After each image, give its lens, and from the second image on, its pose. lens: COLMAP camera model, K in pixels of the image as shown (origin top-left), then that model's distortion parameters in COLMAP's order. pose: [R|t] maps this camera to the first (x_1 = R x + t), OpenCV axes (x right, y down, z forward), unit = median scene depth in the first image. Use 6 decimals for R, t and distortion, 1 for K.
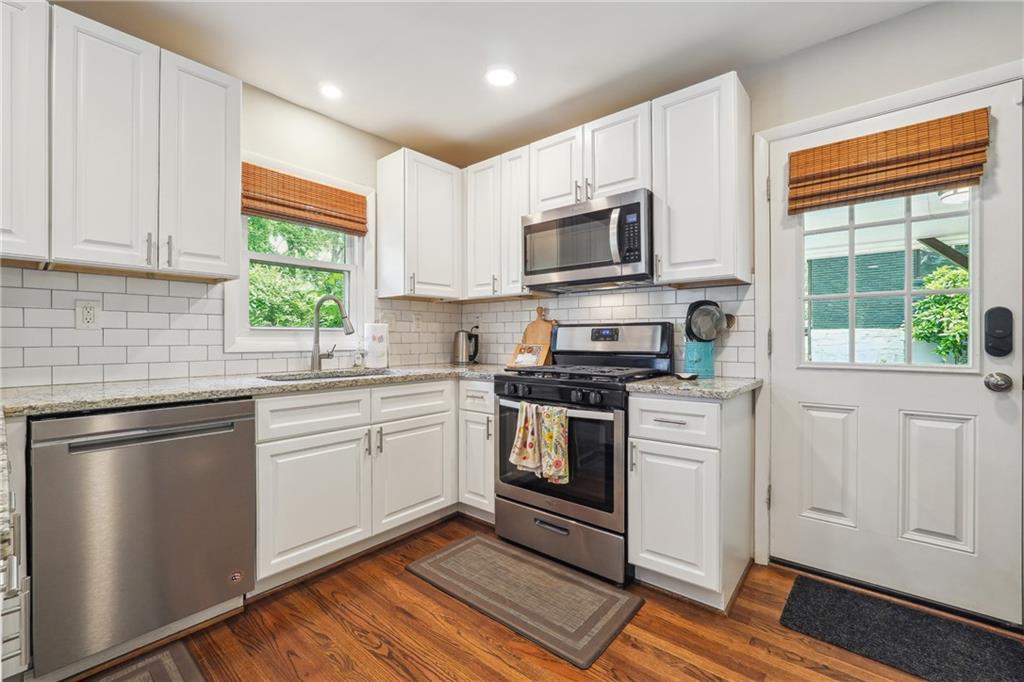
lens RADIAL K [[435.8, 0, 507.9], [0, 435.8, 337.4], [0, 0, 1]] dist [-0.020781, 0.007706]
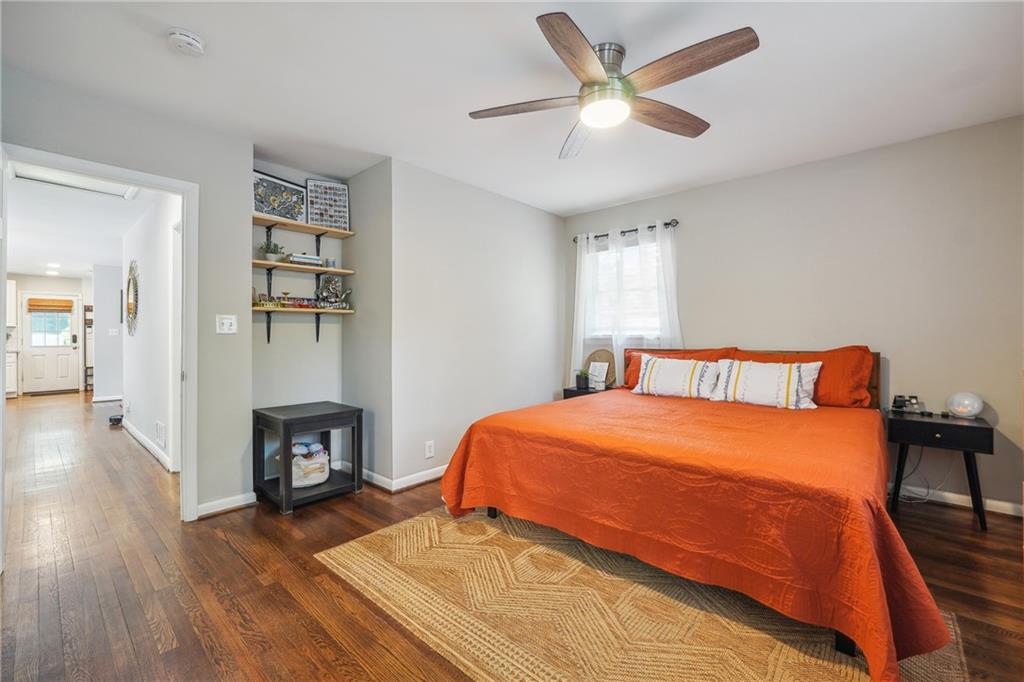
lens RADIAL K [[435.8, 0, 507.9], [0, 435.8, 337.4], [0, 0, 1]] dist [-0.020781, 0.007706]
pose [[0.034548, -0.004160, 0.999394, -3.463654], [0.001885, 0.999990, 0.004098, -0.035422], [-0.999401, 0.001742, 0.034556, -3.926930]]
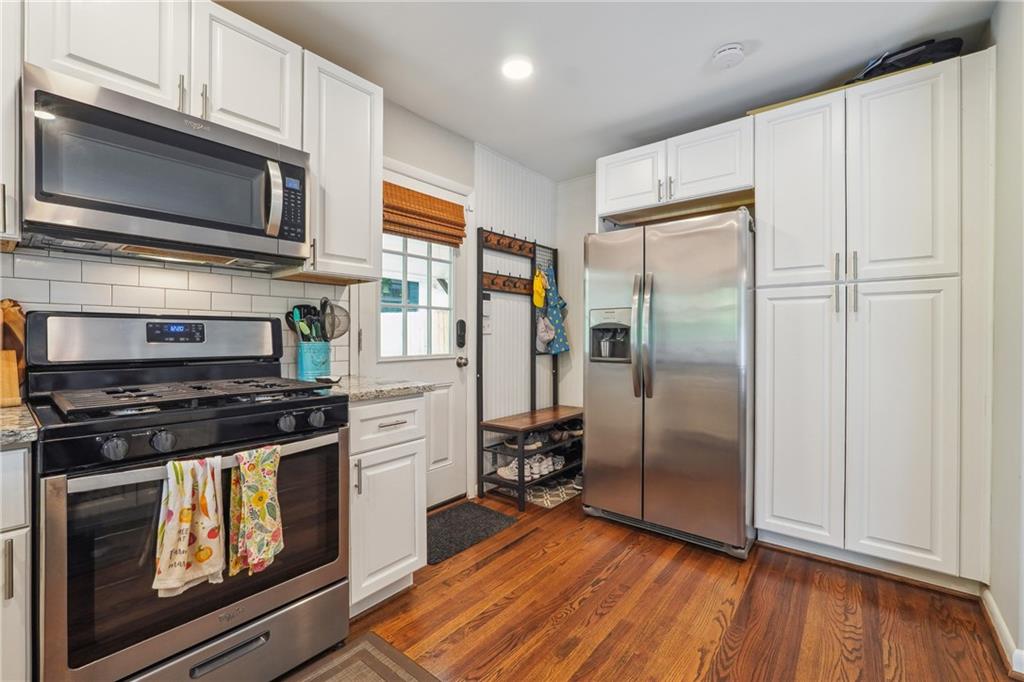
lens RADIAL K [[435.8, 0, 507.9], [0, 435.8, 337.4], [0, 0, 1]] dist [-0.020781, 0.007706]
pose [[-0.016233, -0.002613, 0.999865, -0.519802], [-0.000986, 0.999996, 0.002597, -0.001769], [-0.999868, -0.000944, -0.016235, 0.658994]]
